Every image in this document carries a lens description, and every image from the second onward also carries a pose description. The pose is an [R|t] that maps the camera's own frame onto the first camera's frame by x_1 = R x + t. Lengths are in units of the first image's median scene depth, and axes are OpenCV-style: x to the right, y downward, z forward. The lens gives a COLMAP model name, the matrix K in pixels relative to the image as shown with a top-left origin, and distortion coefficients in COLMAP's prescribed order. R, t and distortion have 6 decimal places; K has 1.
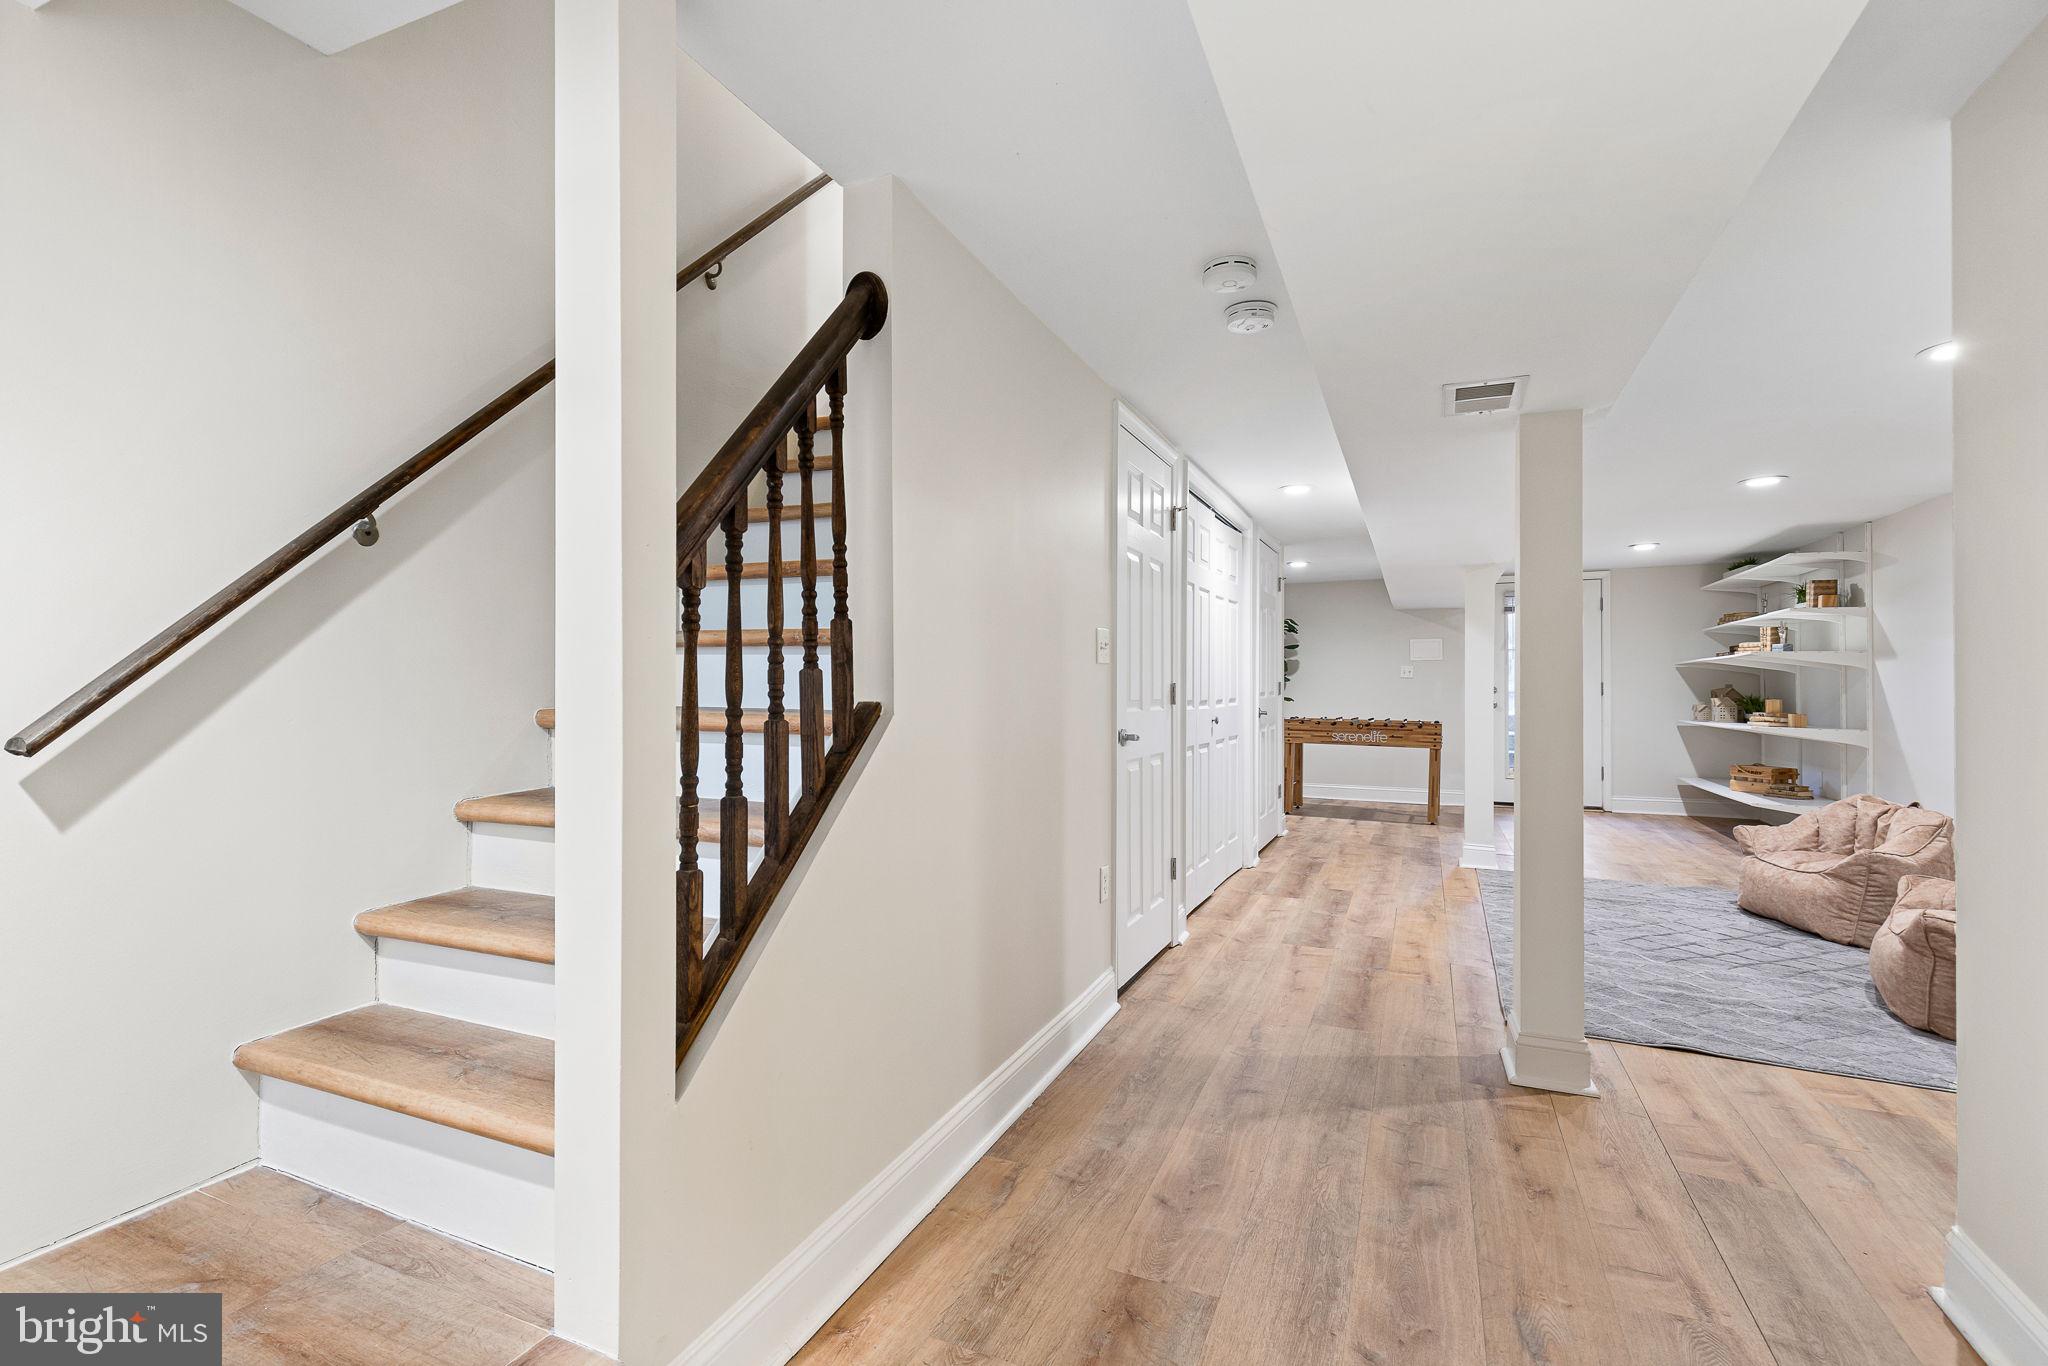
lens RADIAL K [[917.5, 0, 1013.6], [0, 917.5, 685.1], [0, 0, 1]] dist [0.000178, -0.000566]
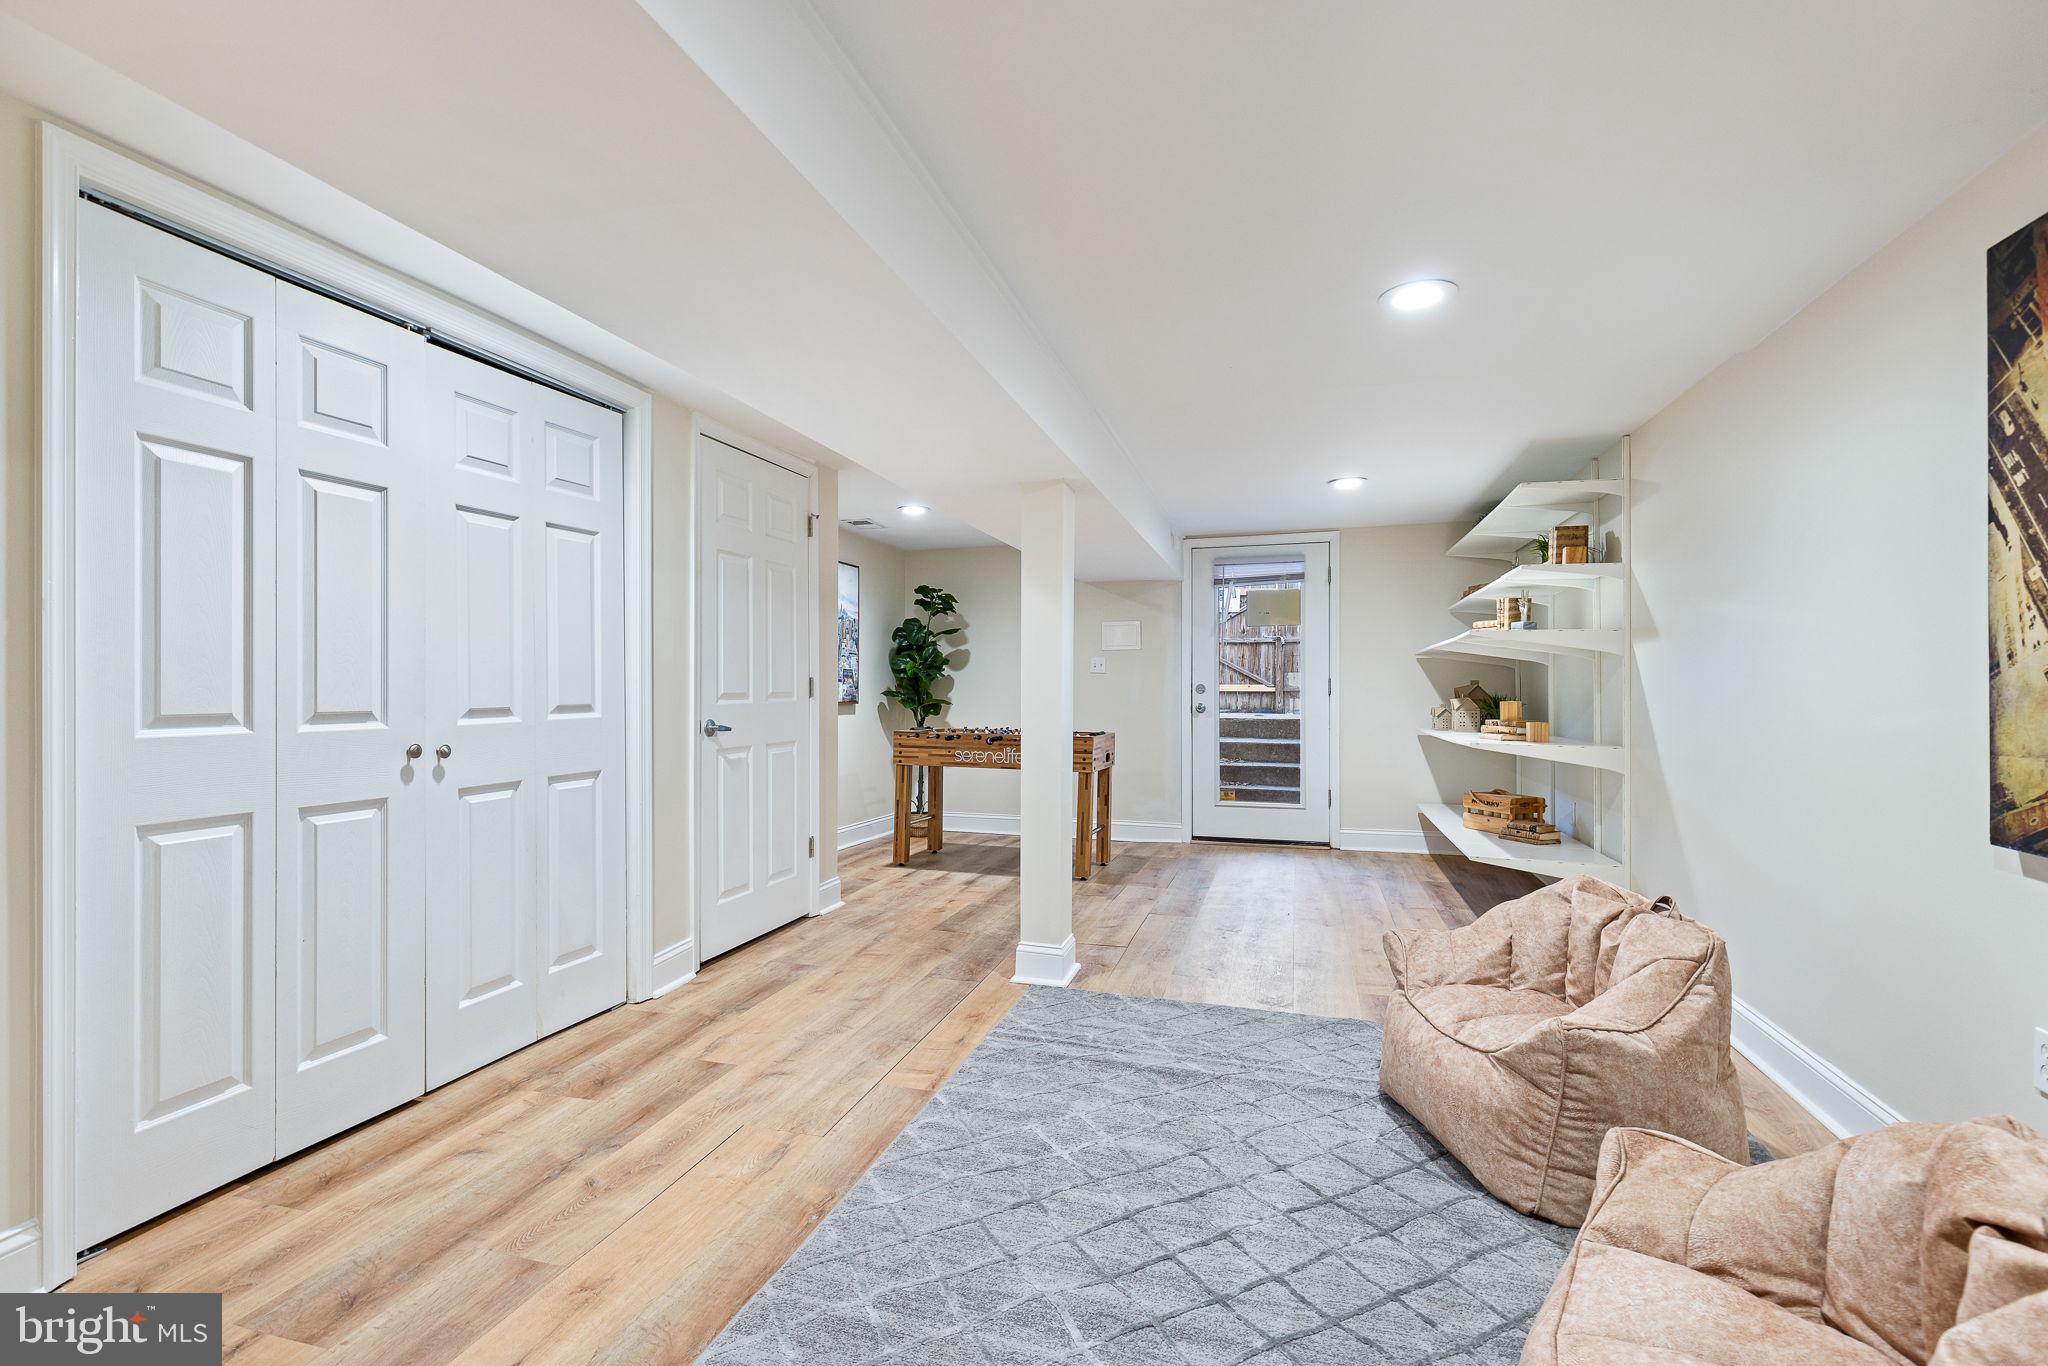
lens RADIAL K [[931.7, 0, 1021.0], [0, 931.7, 692.9], [0, 0, 1]] dist [0.002965, 0.000278]
pose [[0.990921, -0.003222, 0.134405, 0.399985], [0.002049, 0.999959, 0.008866, 0.002505], [-0.134428, -0.008510, 0.990887, 0.380849]]
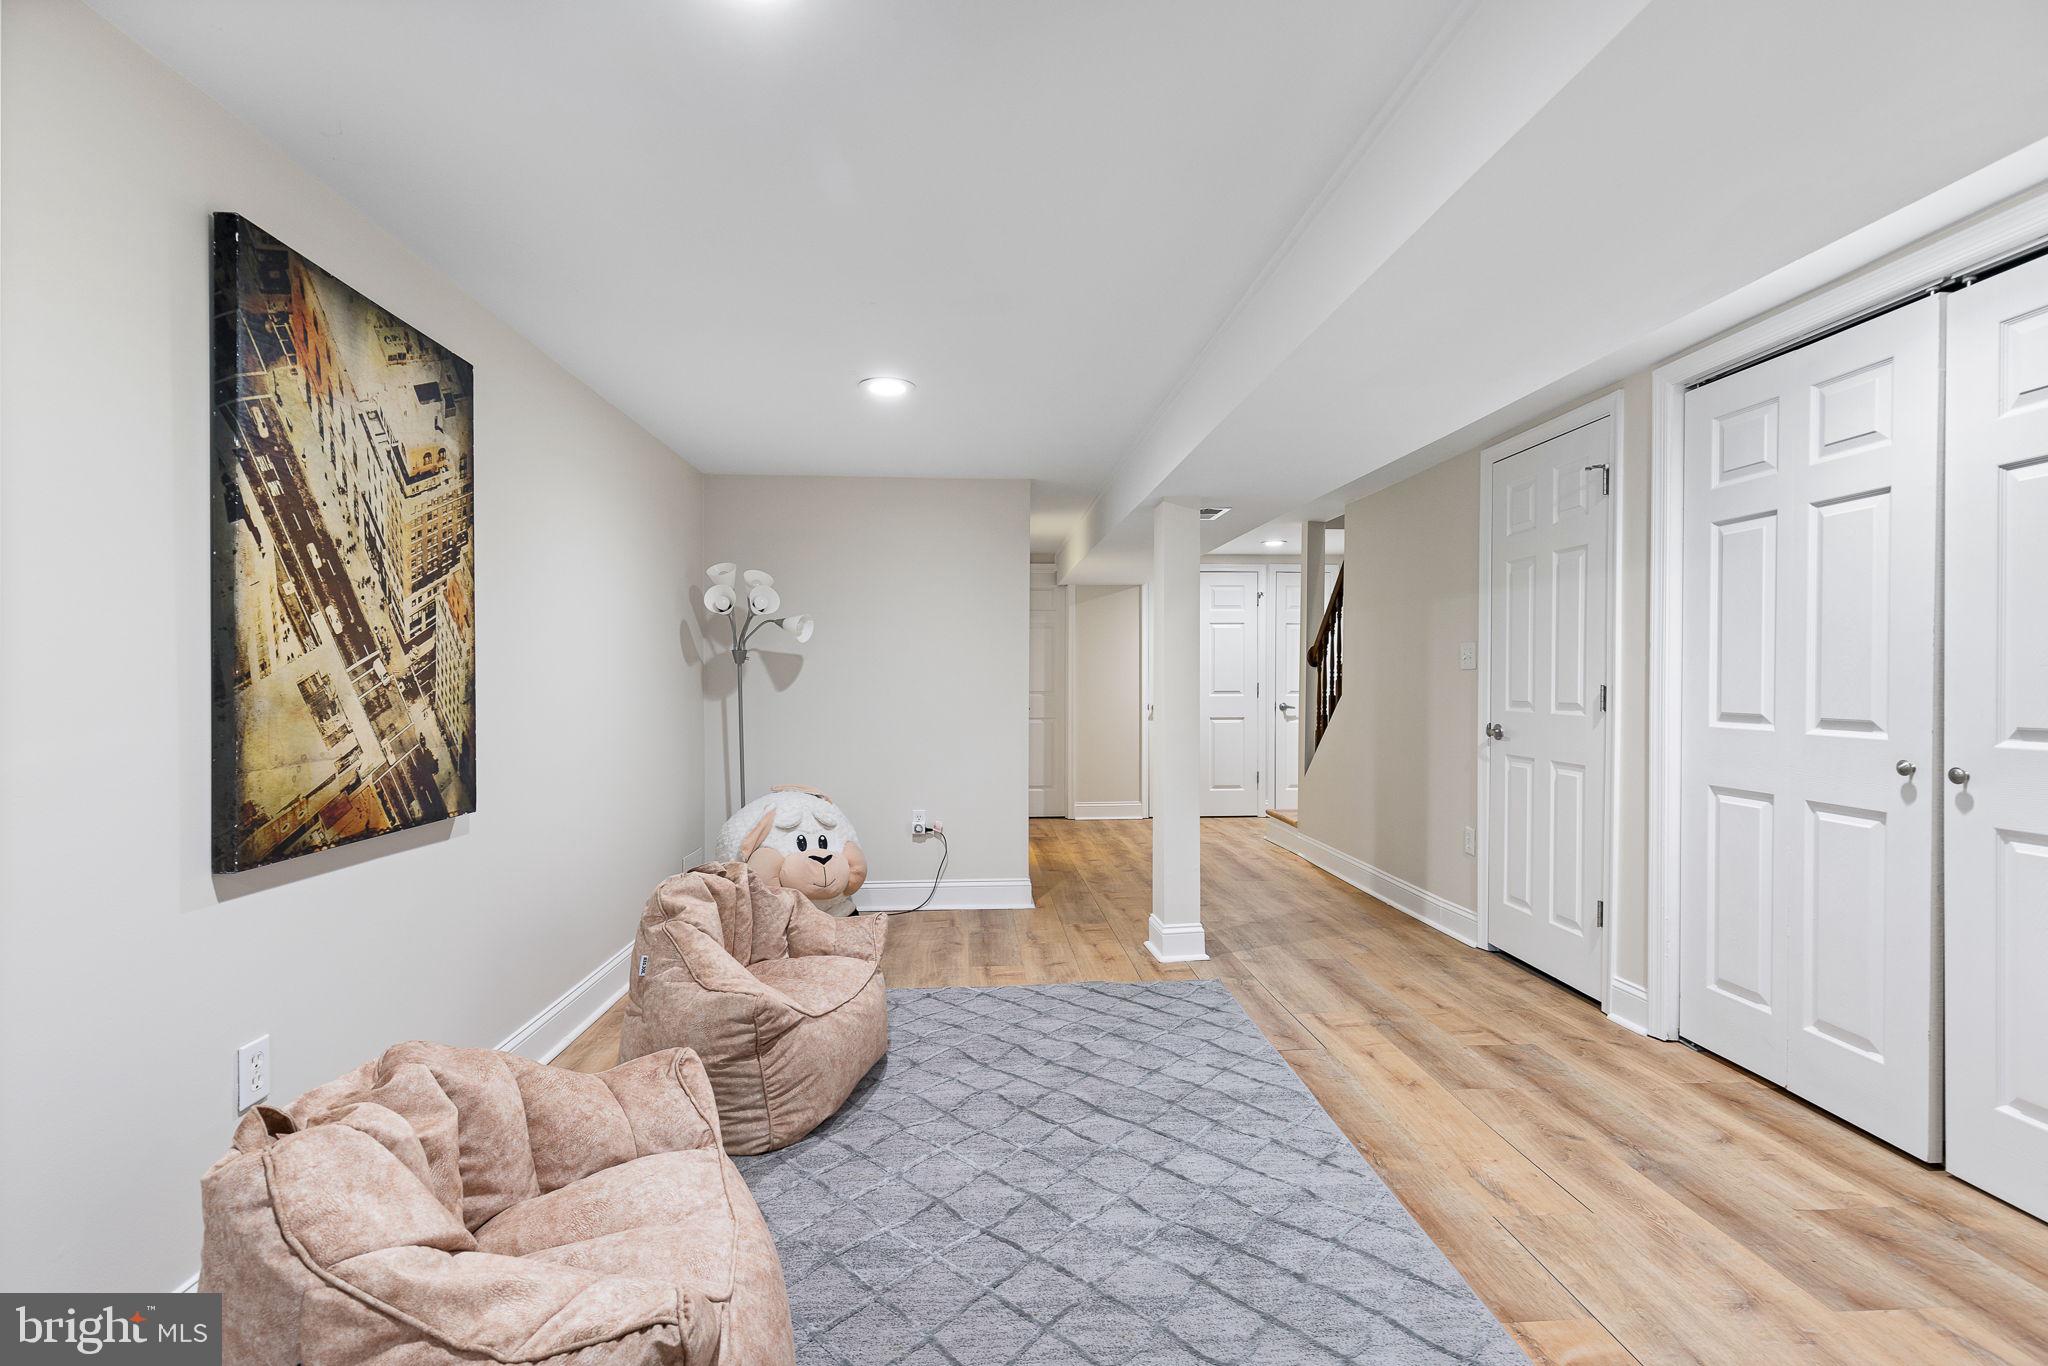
lens RADIAL K [[917.5, 0, 1013.6], [0, 917.5, 685.1], [0, 0, 1]] dist [0.000178, -0.000566]
pose [[-0.889995, -0.000313, -0.455969, 0.683611], [-0.003168, 0.999980, 0.005495, -0.002639], [0.455958, 0.006335, -0.889979, 1.008680]]
